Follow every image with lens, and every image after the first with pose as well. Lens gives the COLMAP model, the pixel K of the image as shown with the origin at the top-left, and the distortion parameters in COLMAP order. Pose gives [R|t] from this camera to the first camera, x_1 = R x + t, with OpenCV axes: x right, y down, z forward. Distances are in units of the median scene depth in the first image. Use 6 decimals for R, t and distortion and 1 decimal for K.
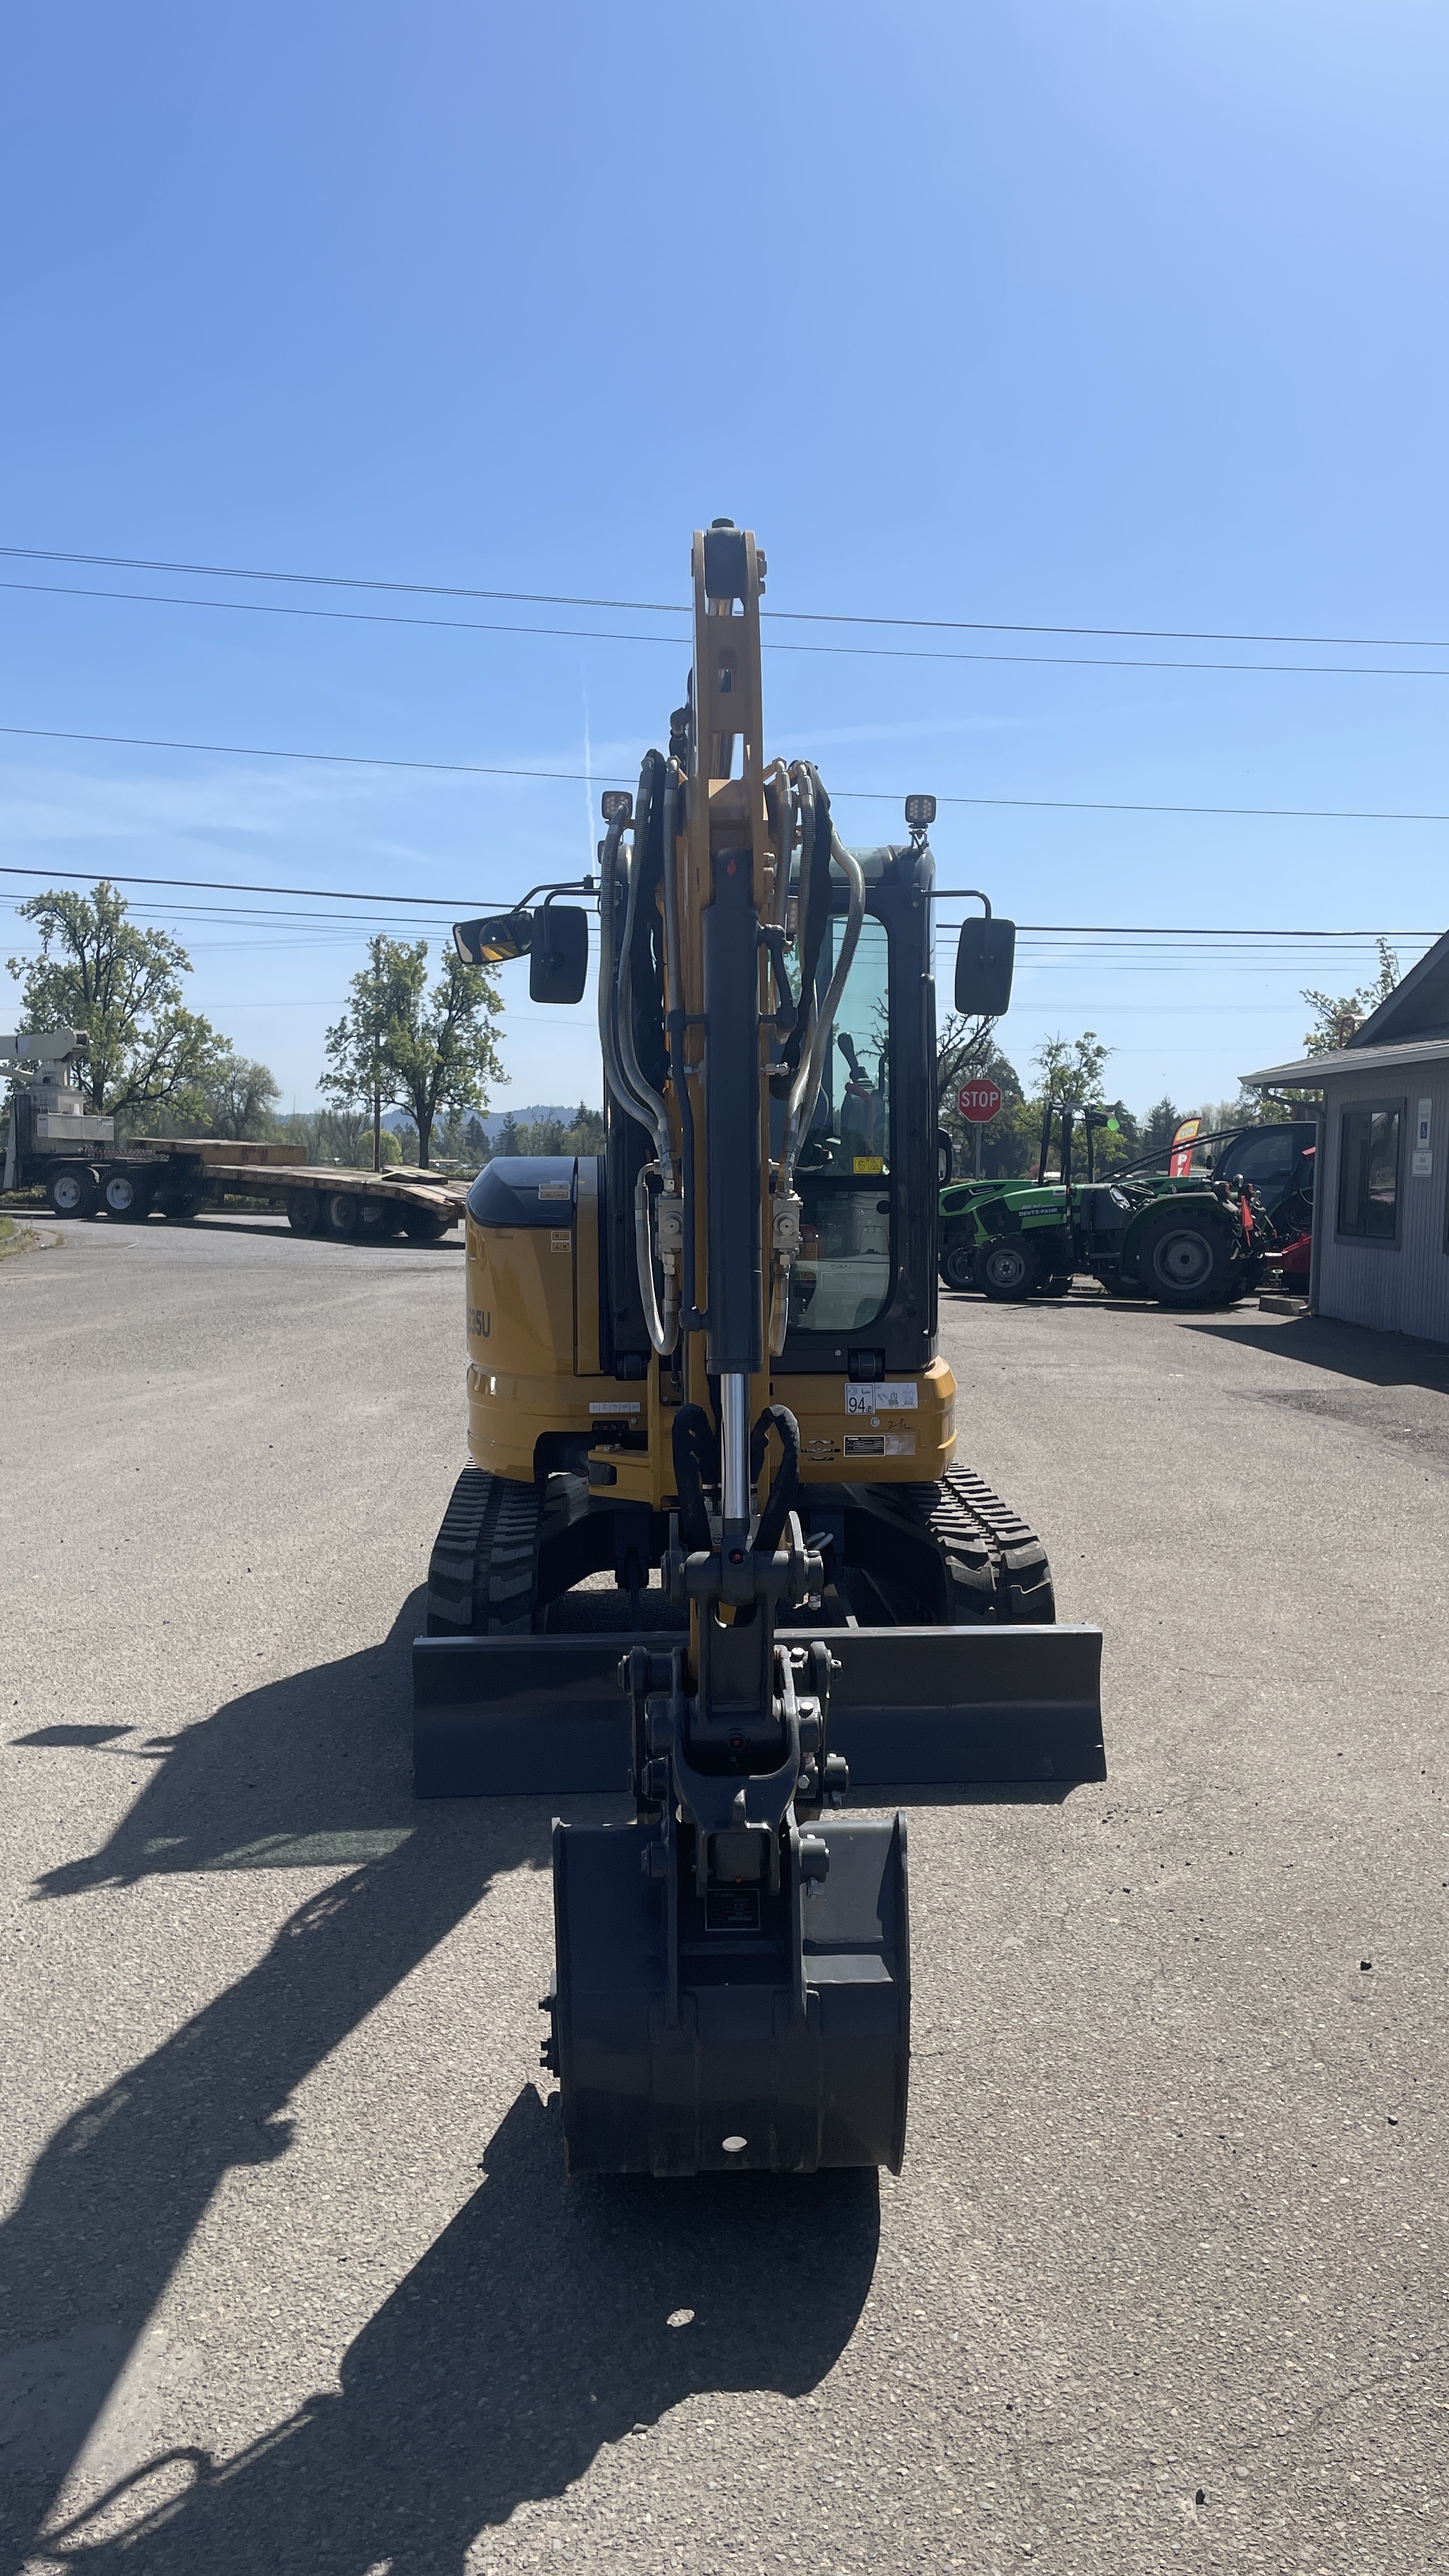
lens RADIAL K [[1946.5, 0, 724.5], [0, 1946.5, 1288.0], [0, 0, 1]] dist [0.094617, -0.137011]
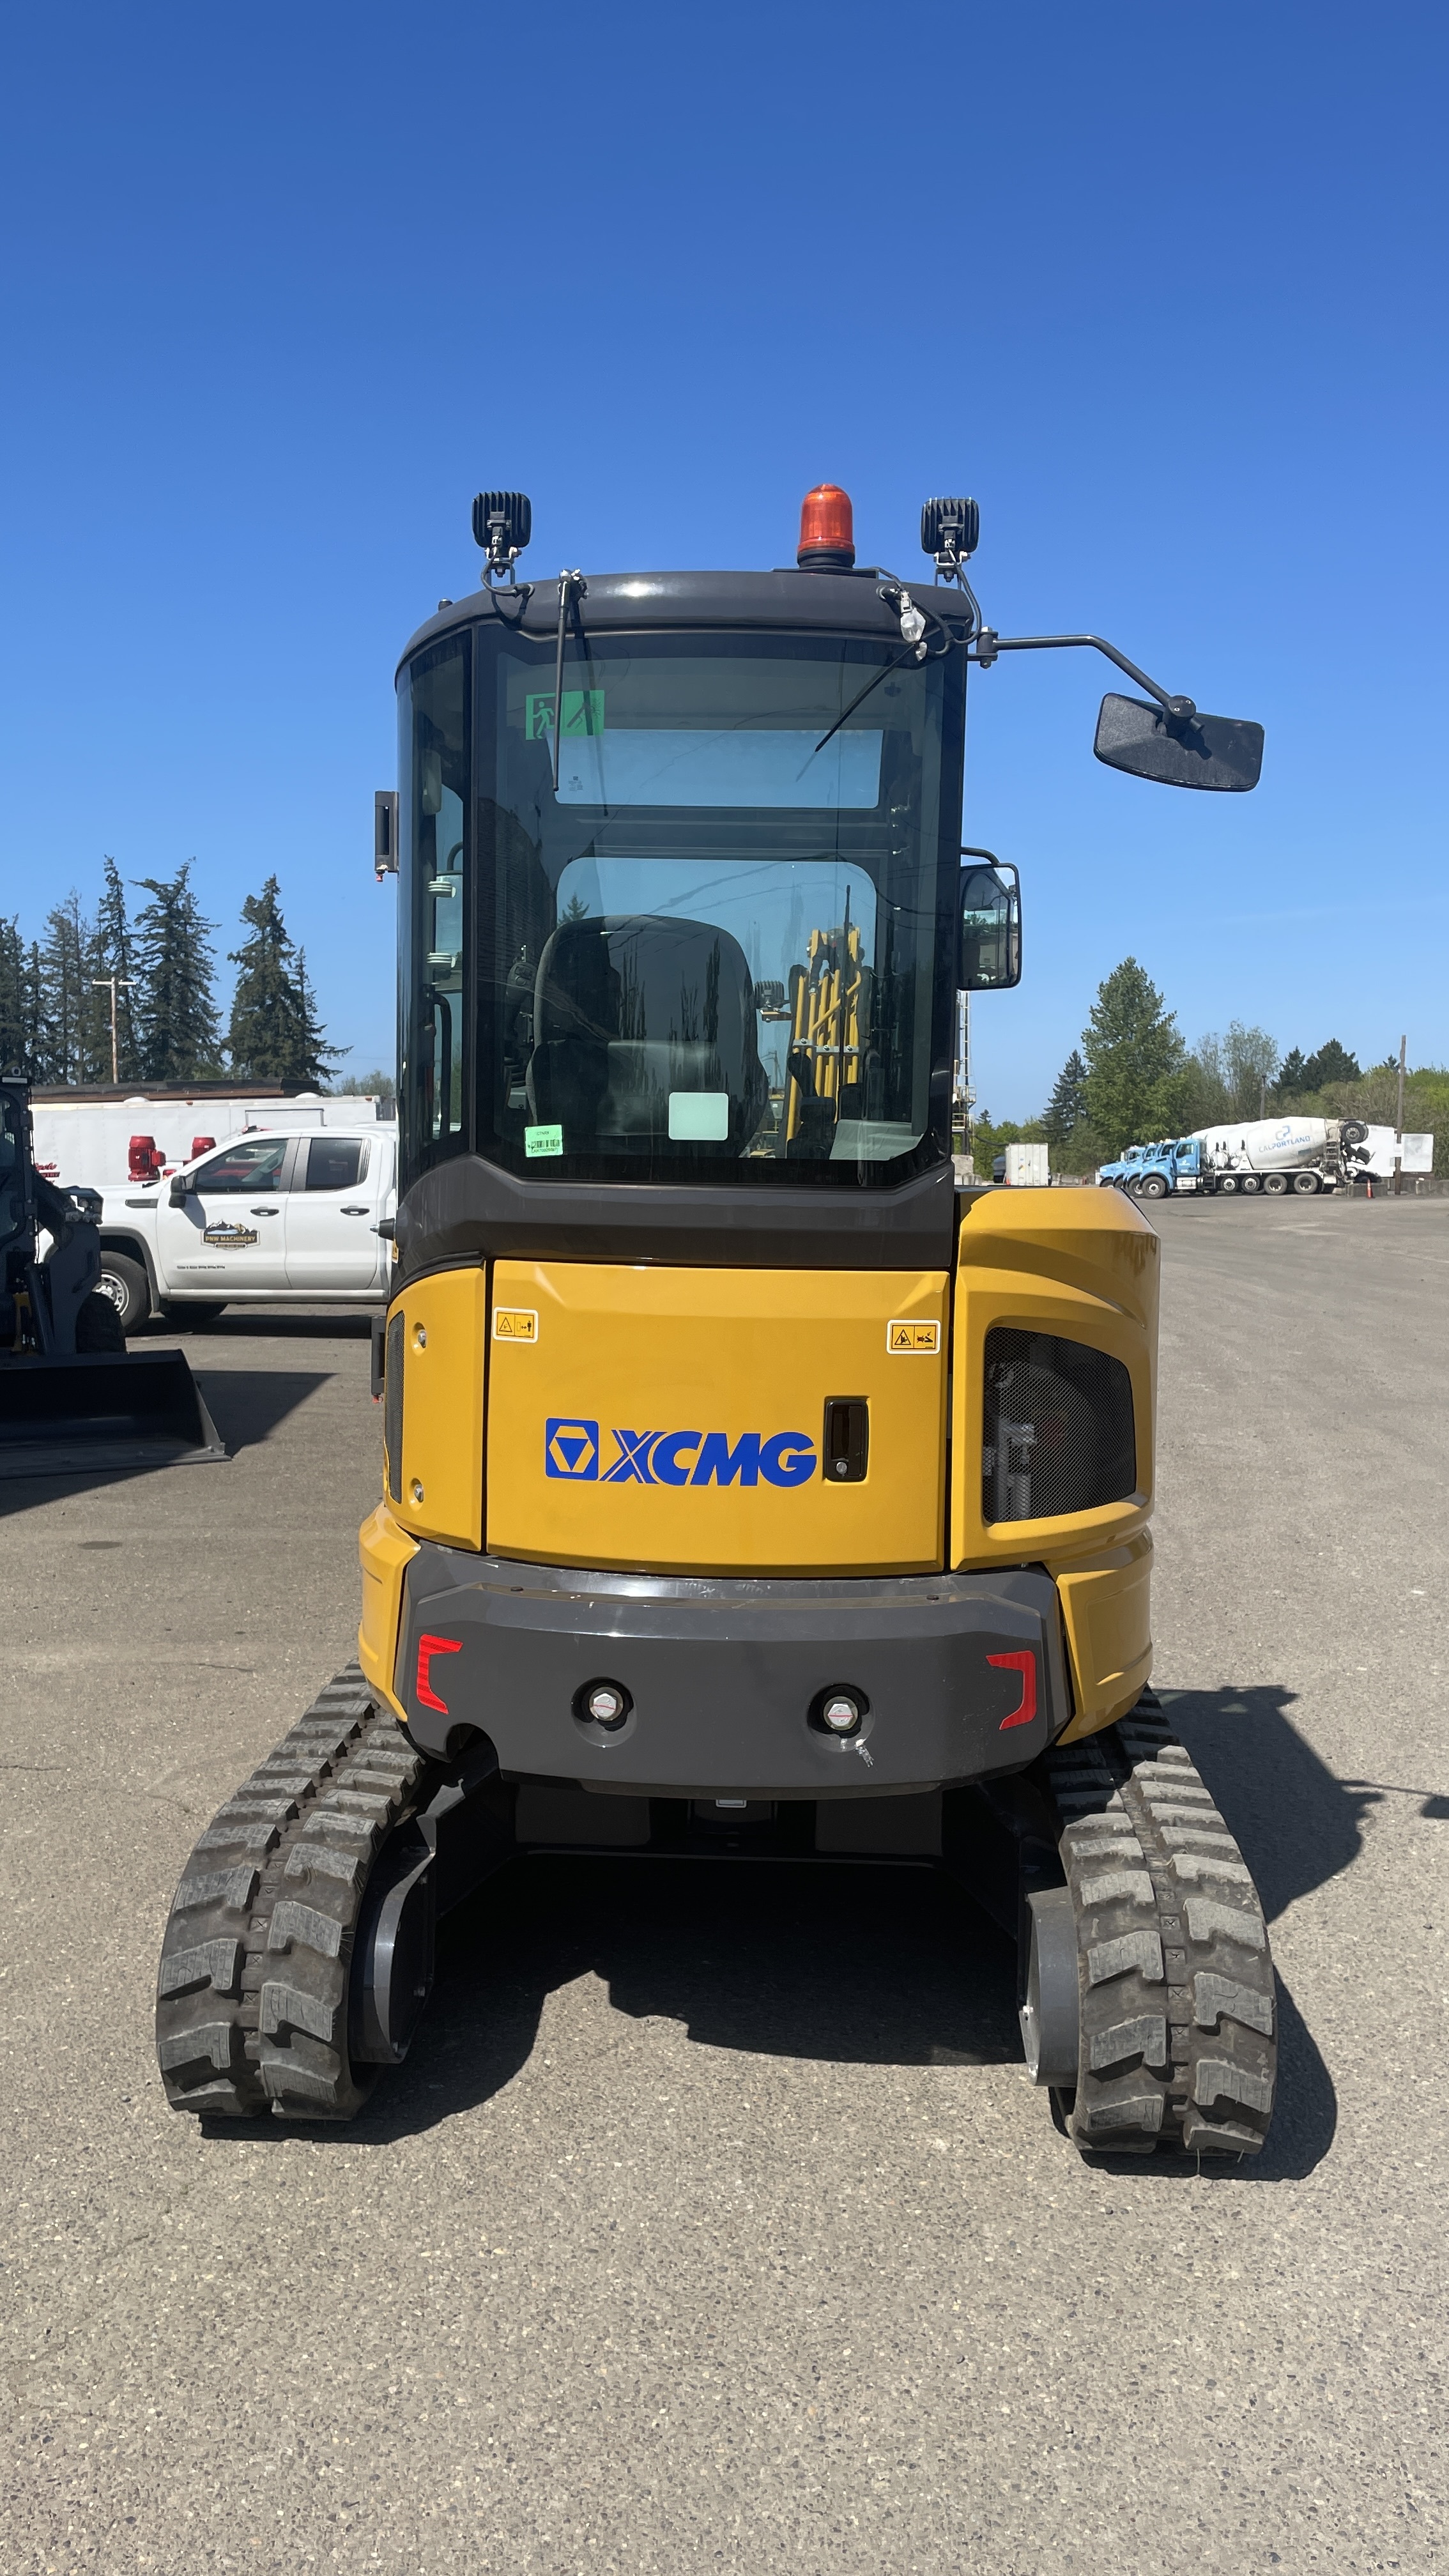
lens RADIAL K [[1949.6, 0, 736.3], [0, 1949.6, 1271.2], [0, 0, 1]] dist [0.099365, -0.129558]
pose [[-0.993173, -0.020829, 0.114774, -0.077007], [-0.007204, 0.993003, 0.117867, -0.122310], [-0.116426, 0.116235, -0.986374, 1.766463]]
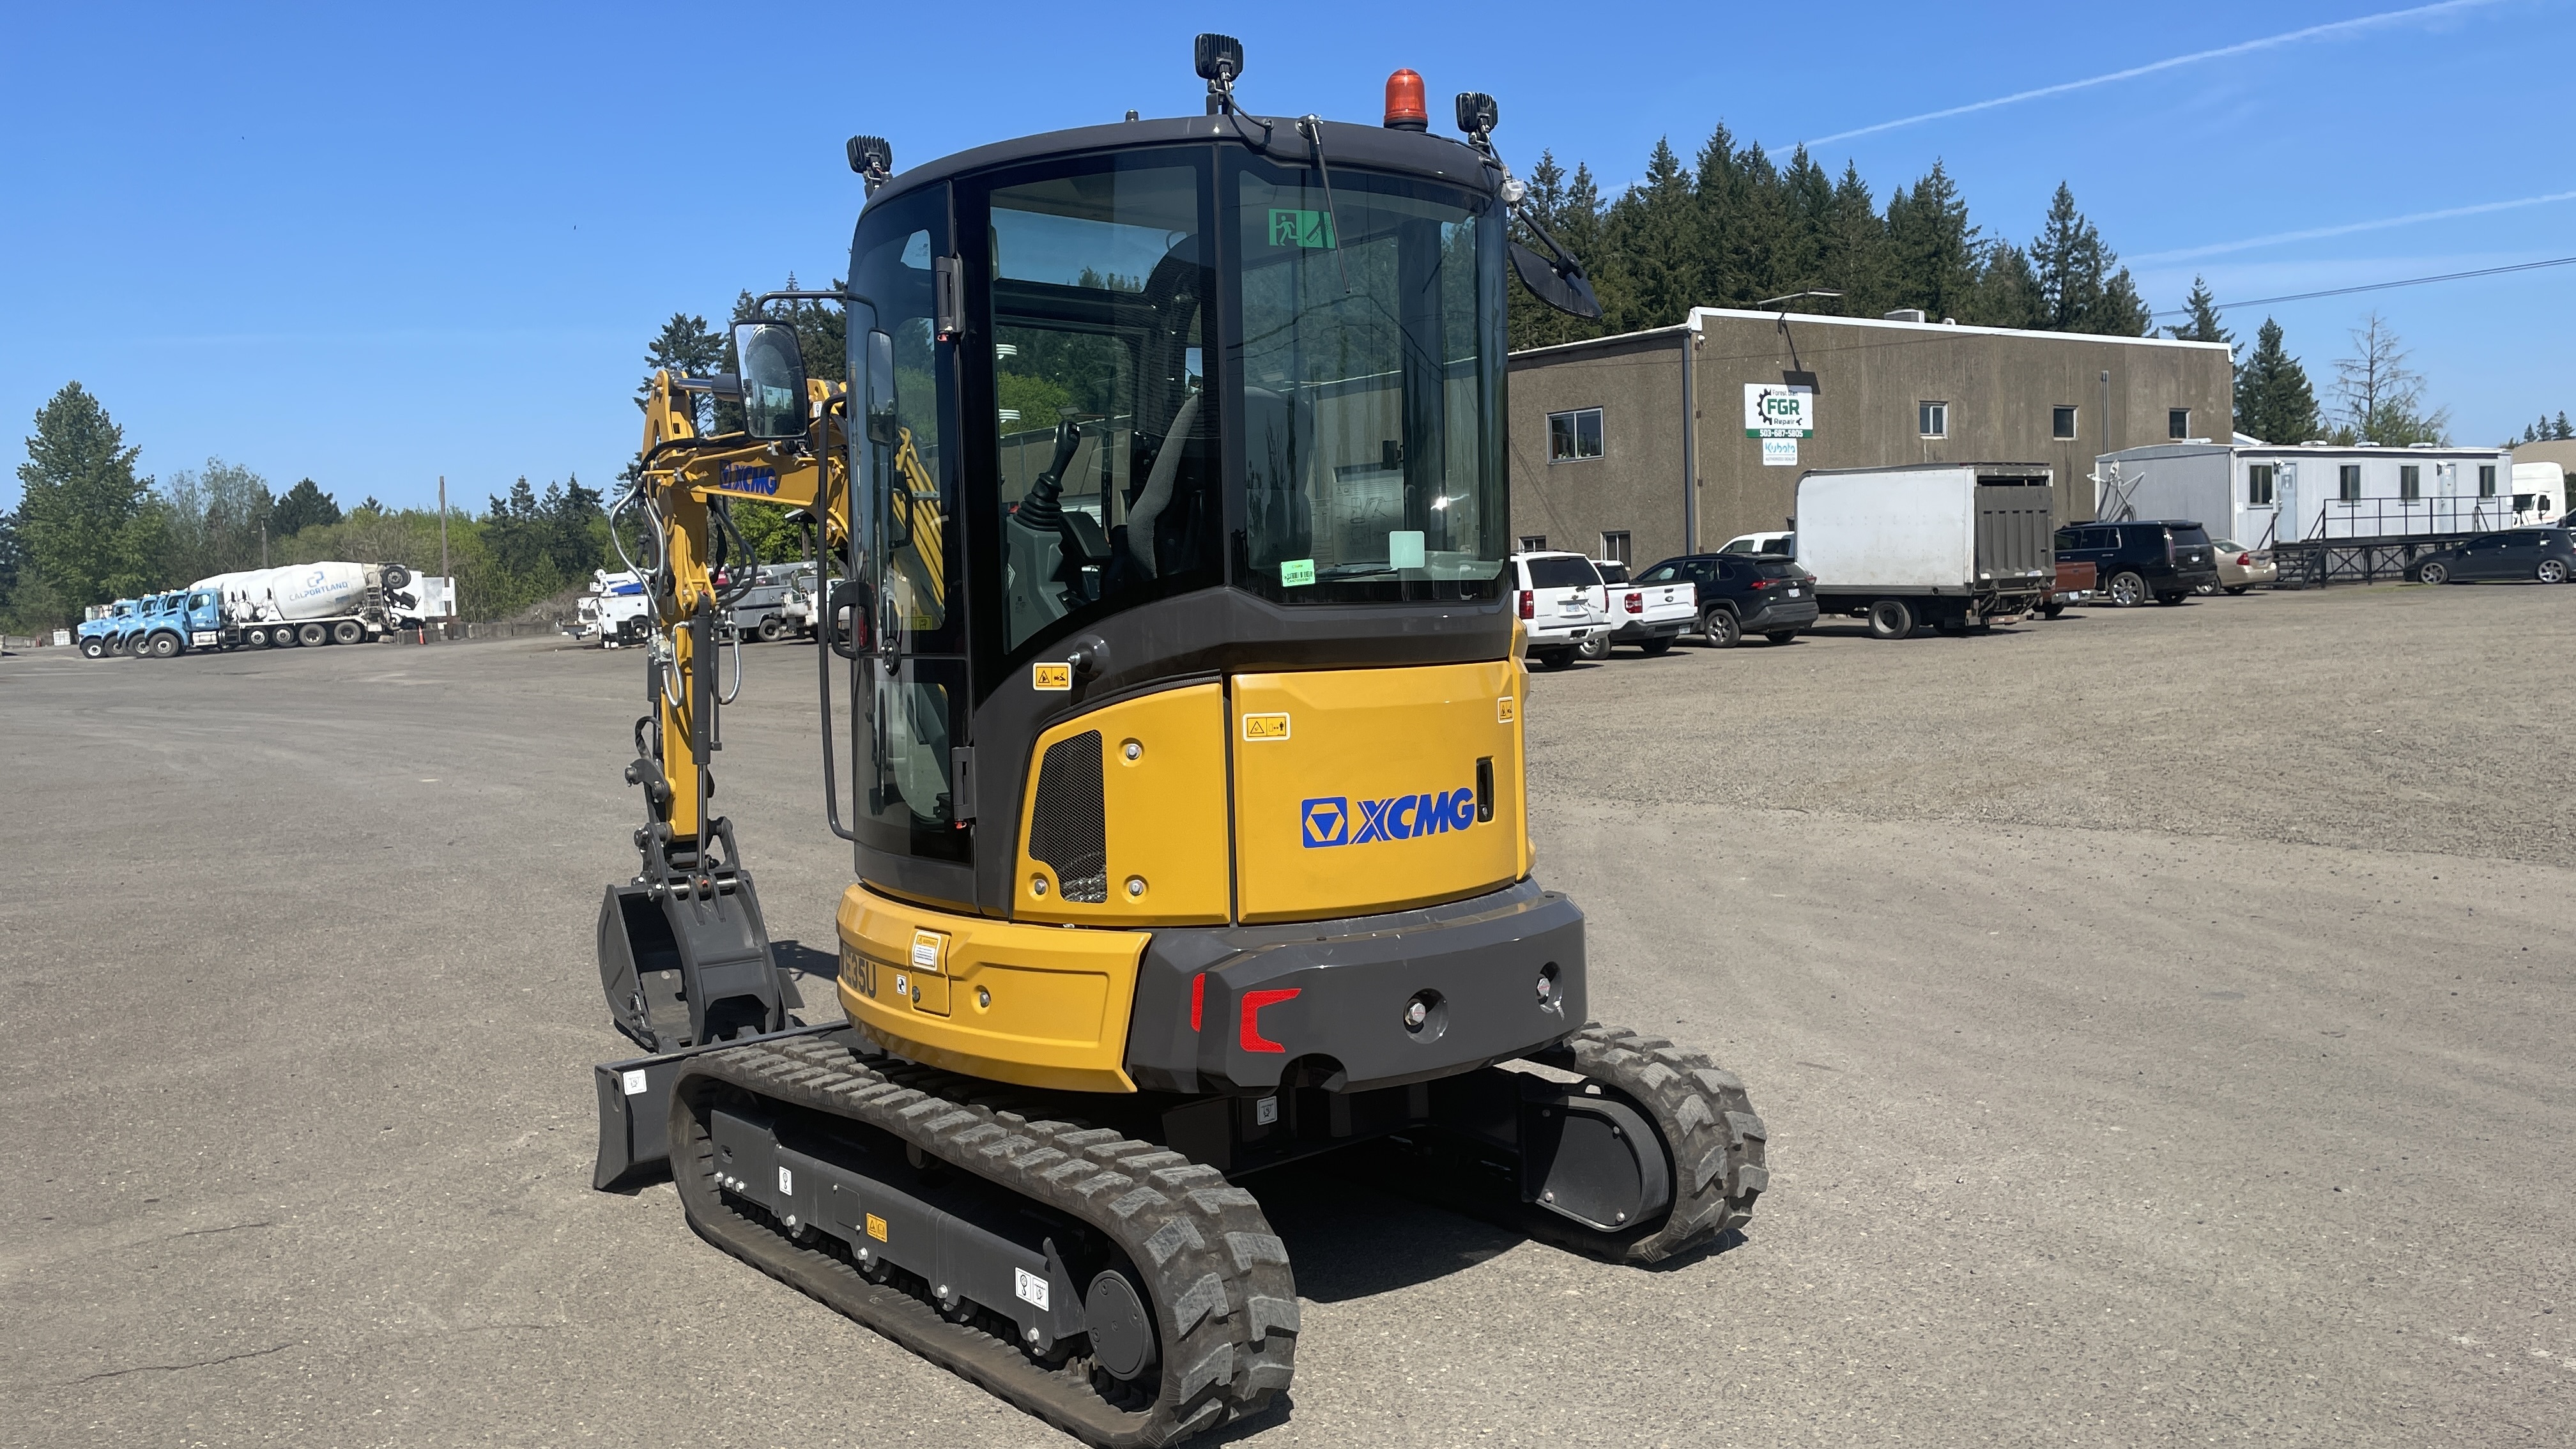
lens RADIAL K [[1949.6, 0, 1300.1], [0, 1949.6, 673.7], [0, 0, 1]] dist [0.099365, -0.129558]
pose [[-0.798913, 0.046917, -0.599614, 0.445202], [-0.010098, 0.995766, 0.091369, -0.120250], [0.601361, 0.079050, -0.795057, 1.762896]]
